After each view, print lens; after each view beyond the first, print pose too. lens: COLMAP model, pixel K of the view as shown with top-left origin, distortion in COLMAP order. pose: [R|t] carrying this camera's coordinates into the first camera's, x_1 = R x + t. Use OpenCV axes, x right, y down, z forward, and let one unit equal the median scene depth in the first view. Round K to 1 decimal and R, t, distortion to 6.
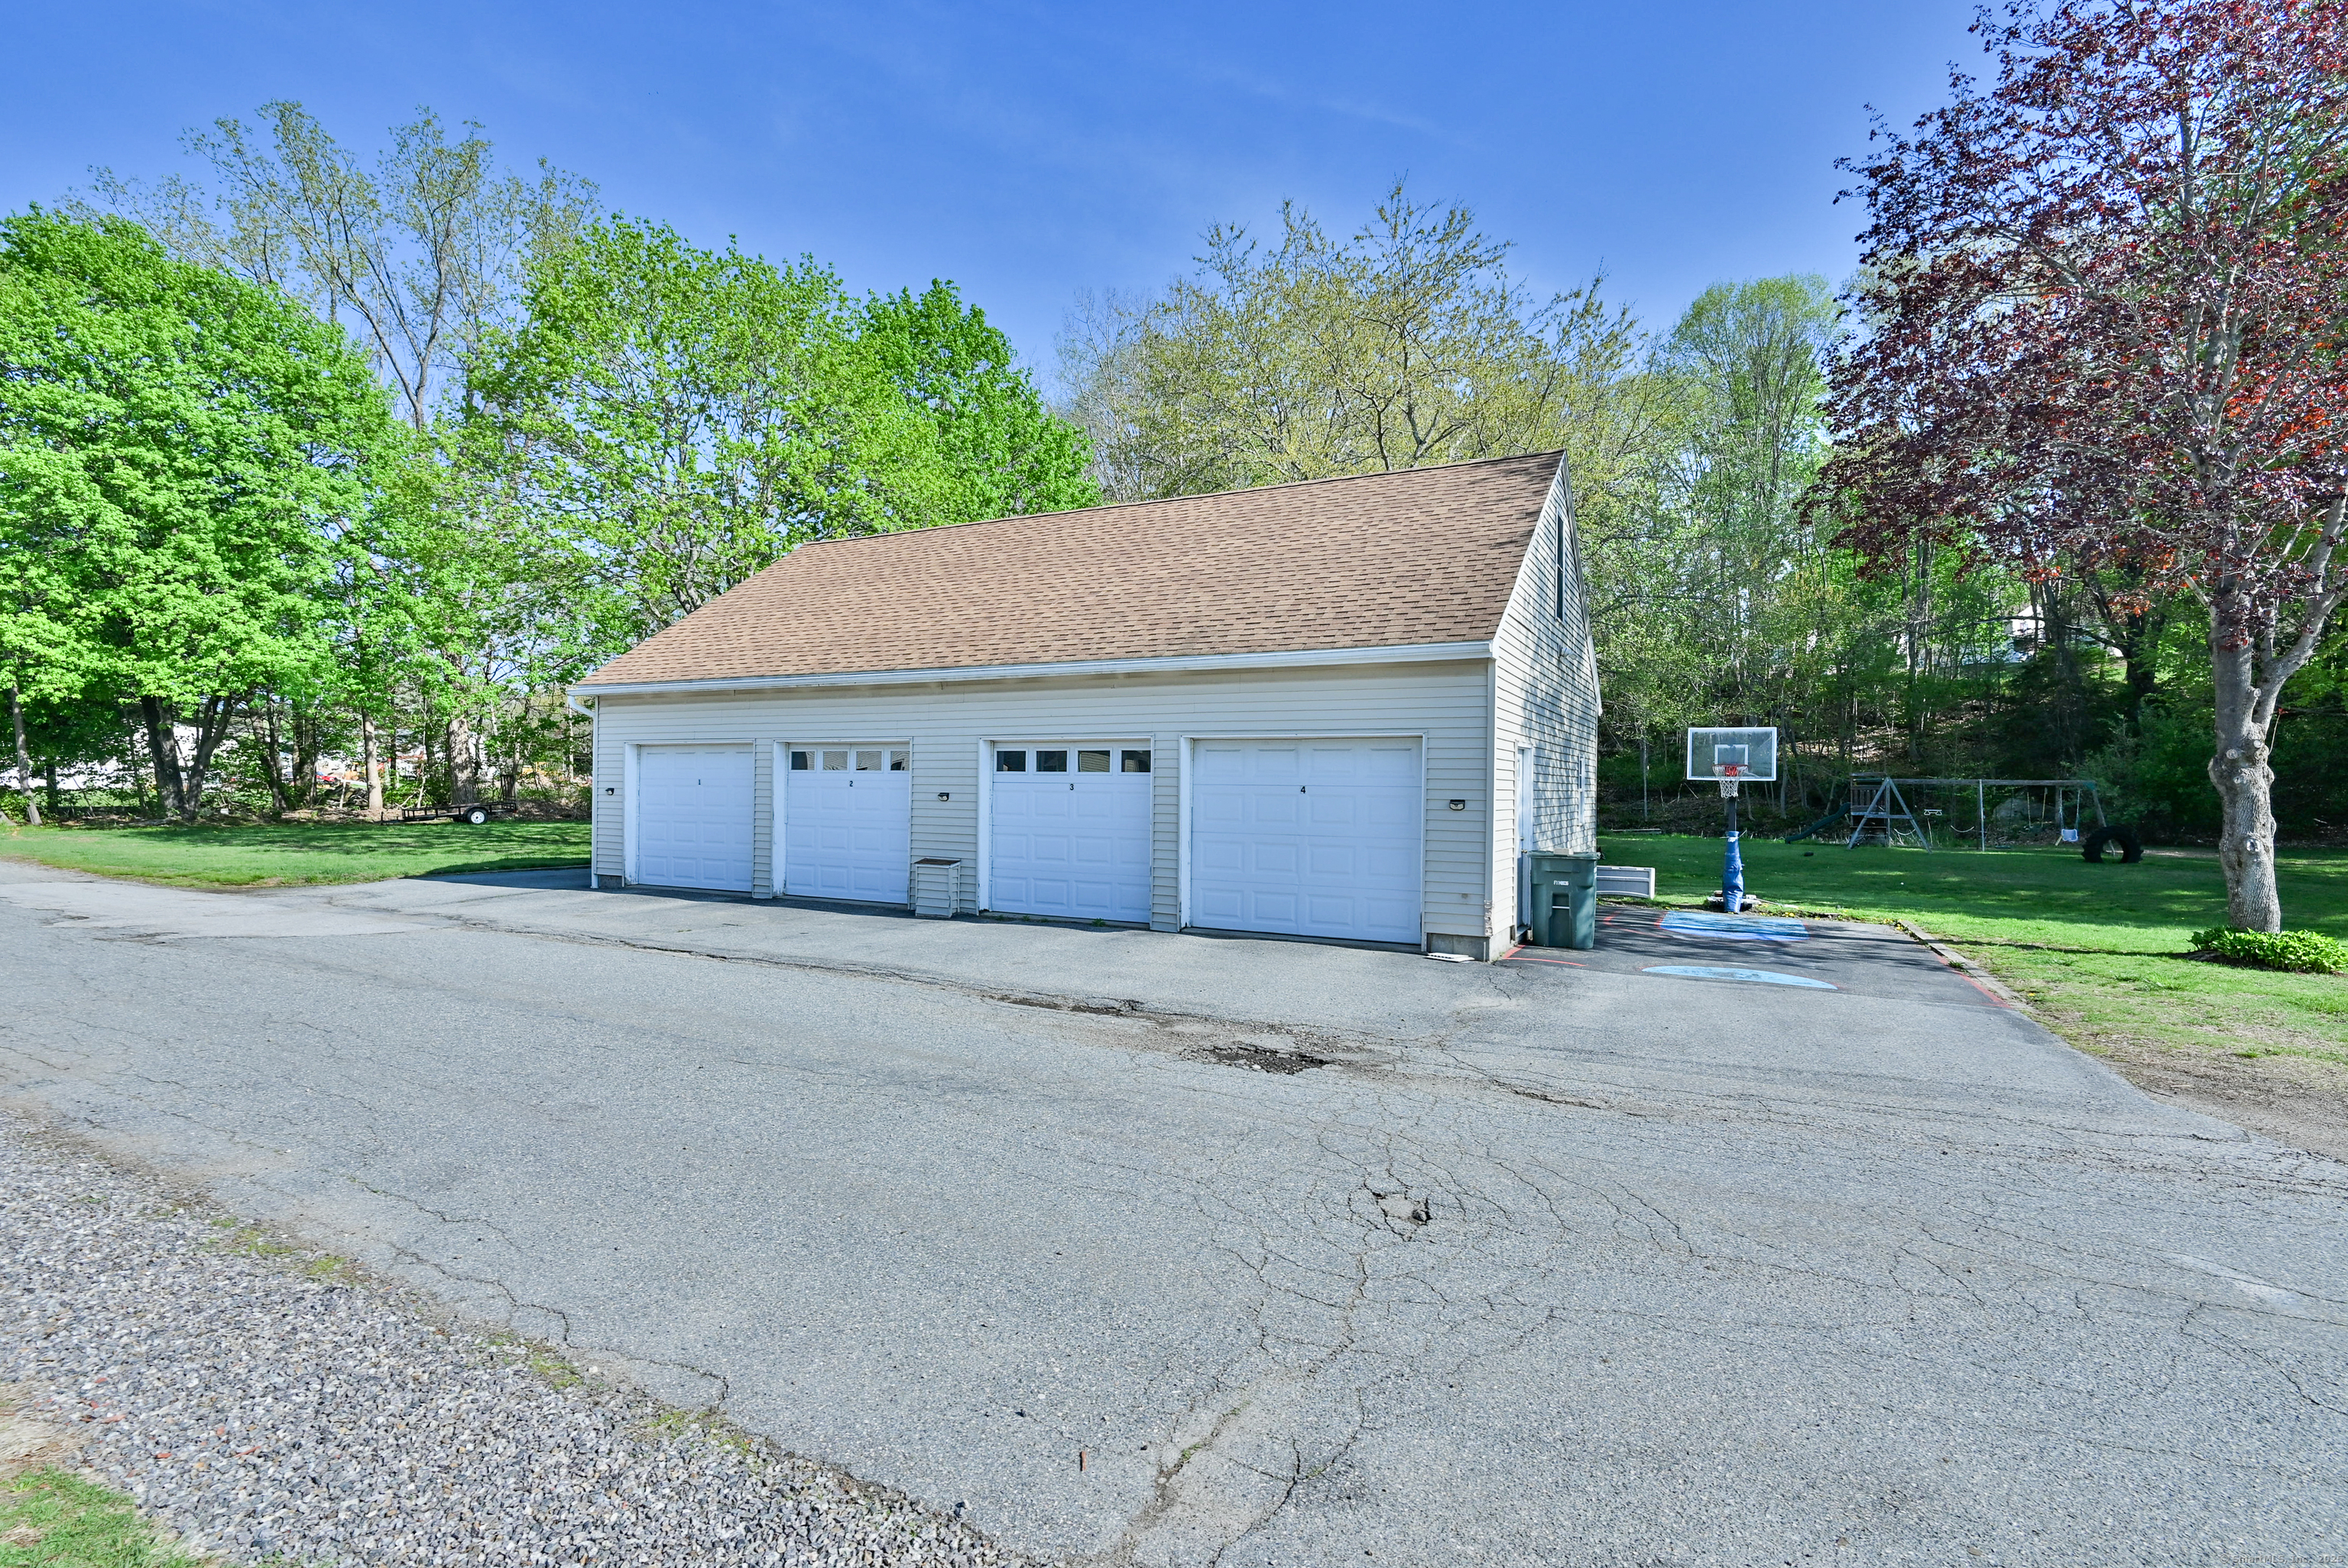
lens RADIAL K [[1102.7, 0, 1174.4], [0, 1102.7, 786.5], [0, 0, 1]] dist [-0.008291, 0.000573]
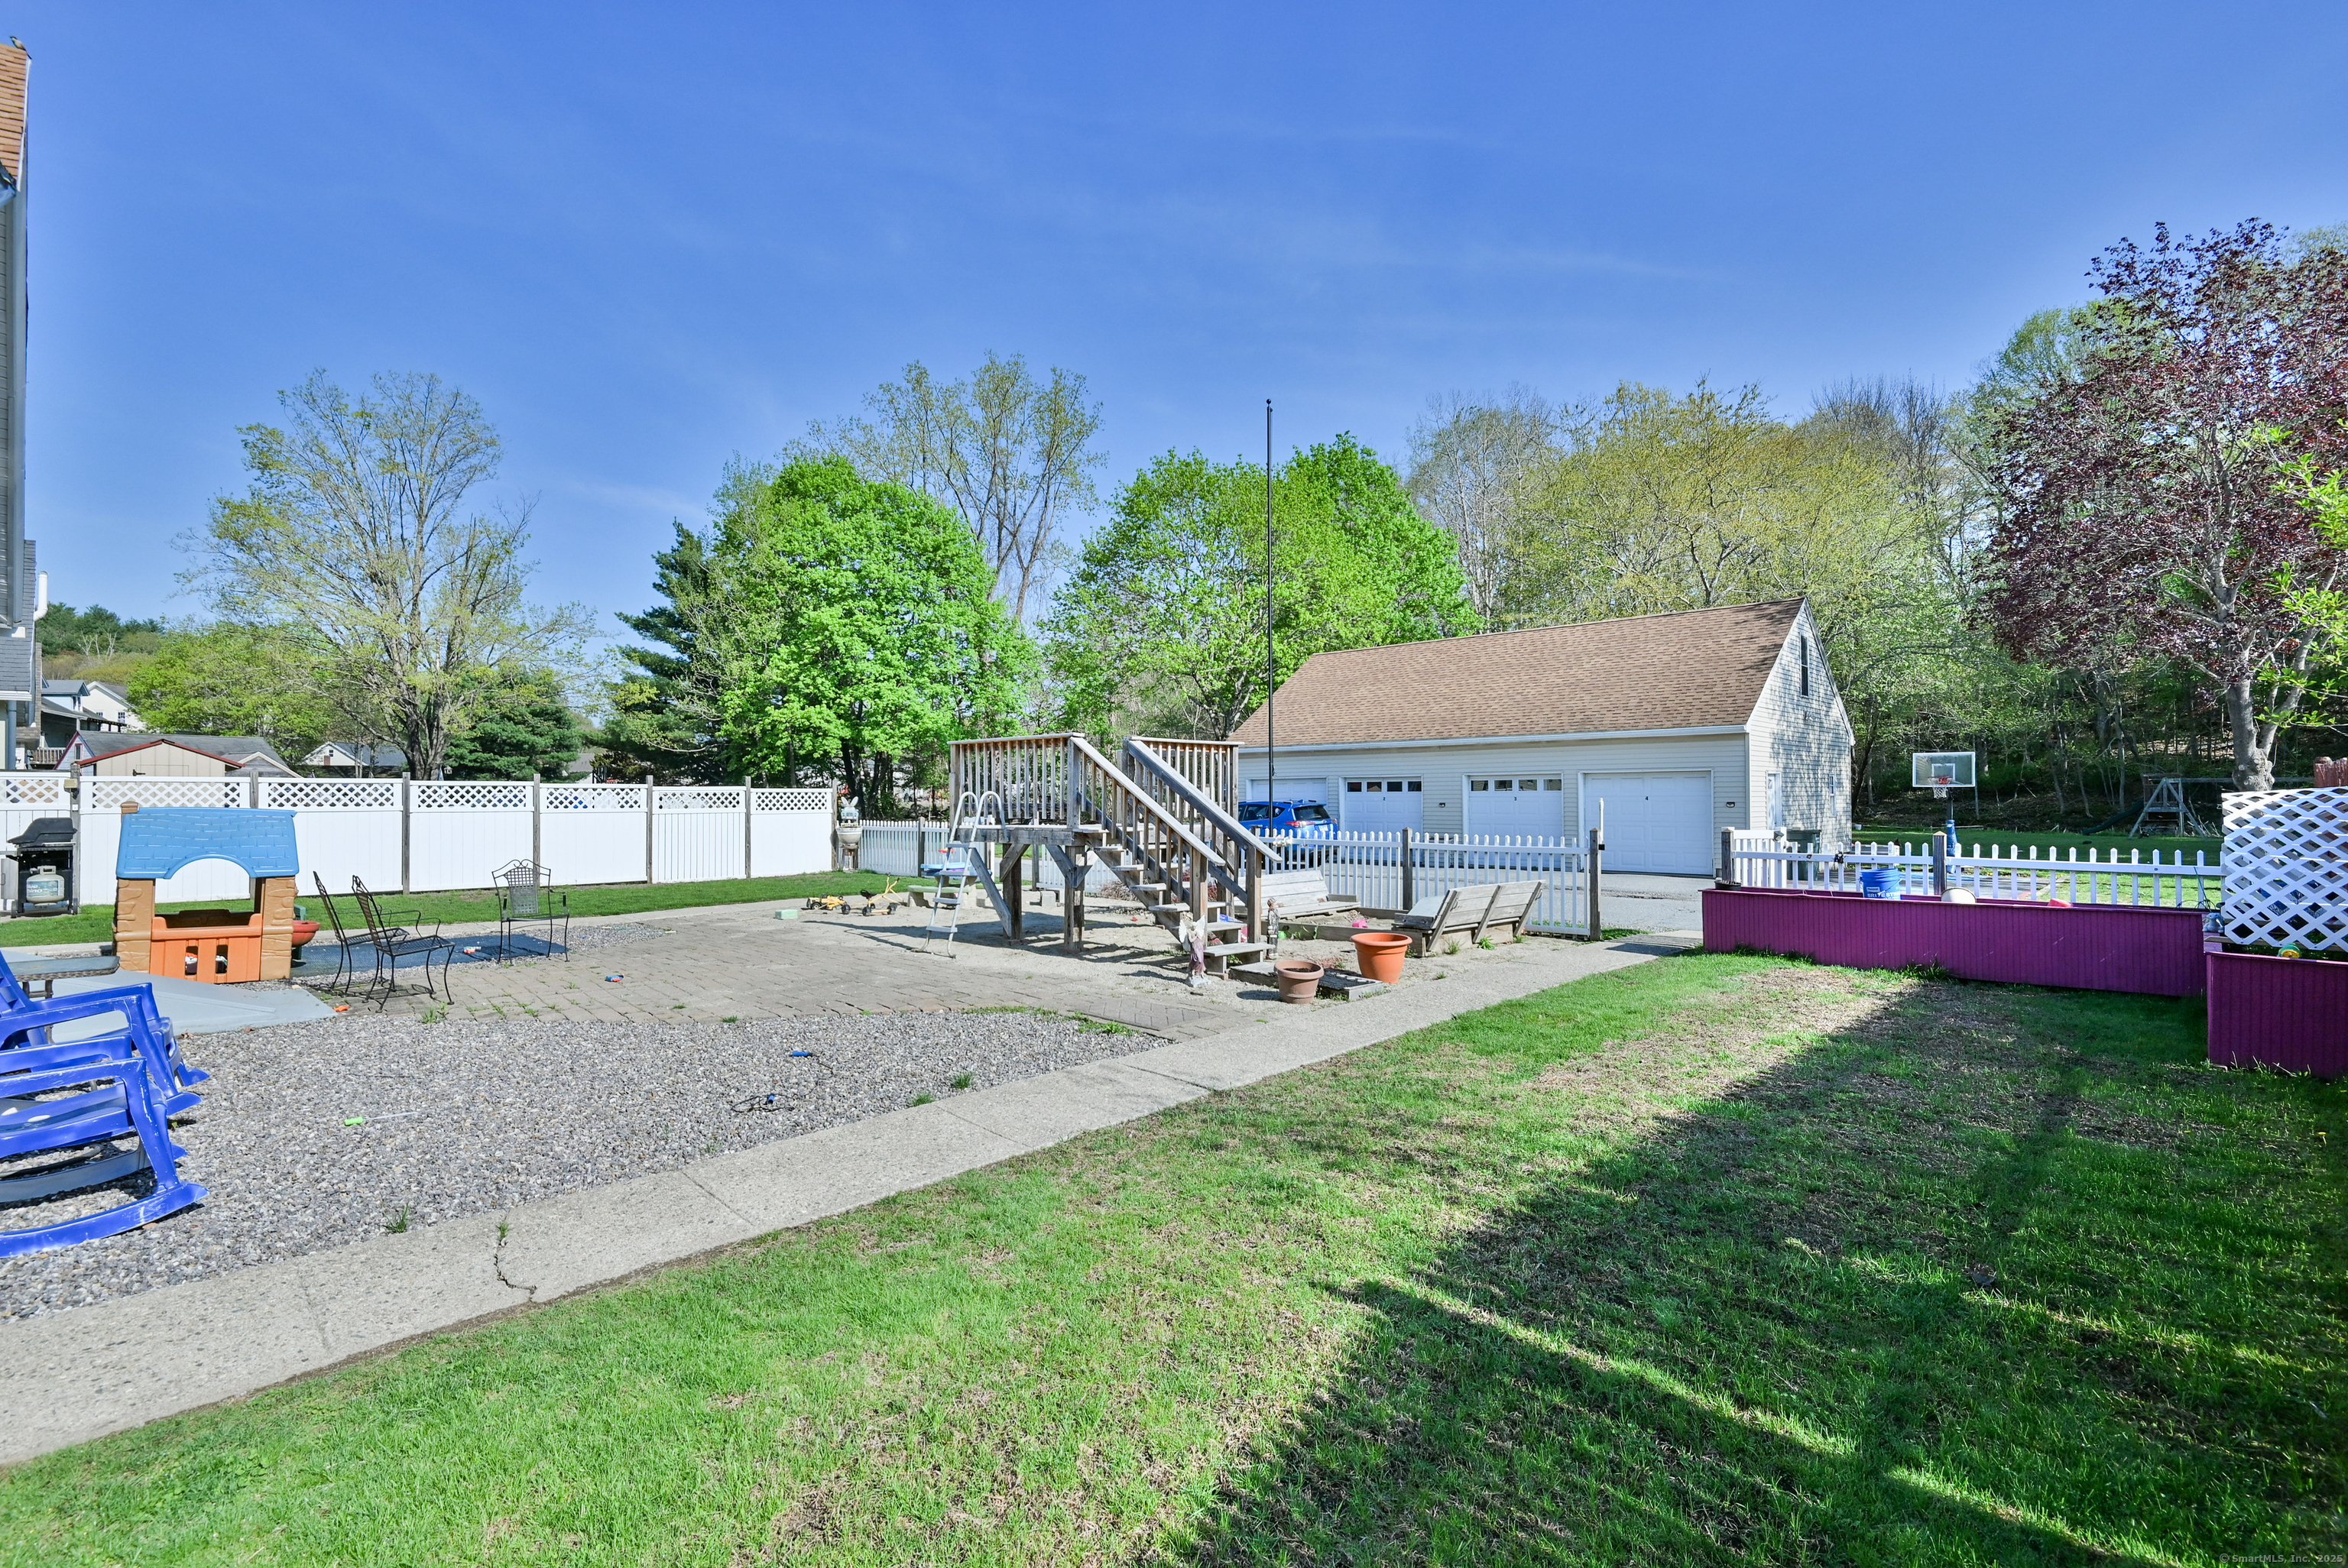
lens RADIAL K [[1102.7, 0, 1141.7], [0, 1102.7, 800.5], [0, 0, 1]] dist [-0.008291, 0.000573]
pose [[0.957168, -0.015597, -0.289114, -0.137734], [0.016805, 0.999857, 0.001695, -0.008679], [0.289047, -0.006481, 0.957293, -0.889354]]
